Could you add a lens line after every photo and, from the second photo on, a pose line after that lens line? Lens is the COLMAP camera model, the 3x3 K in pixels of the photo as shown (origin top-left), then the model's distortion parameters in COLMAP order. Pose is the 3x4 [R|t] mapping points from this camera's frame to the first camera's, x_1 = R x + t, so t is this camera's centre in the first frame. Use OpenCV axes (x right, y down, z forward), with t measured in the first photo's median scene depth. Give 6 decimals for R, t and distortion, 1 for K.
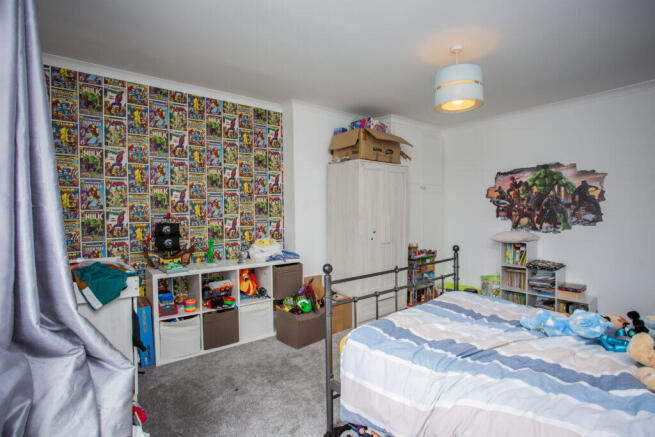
lens RADIAL K [[325.4, 0, 324.4], [0, 325.4, 211.8], [0, 0, 1]] dist [0.000076, 0.000142]
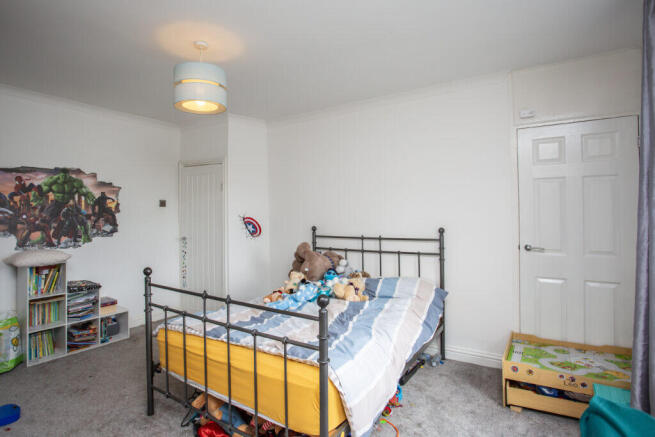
lens RADIAL K [[325.4, 0, 324.4], [0, 325.4, 211.8], [0, 0, 1]] dist [0.000076, 0.000142]
pose [[-0.239223, 0.030608, 0.970482, -0.316275], [0.016937, 0.999482, -0.027347, 0.003717], [-0.970817, 0.009895, -0.239617, 0.557732]]
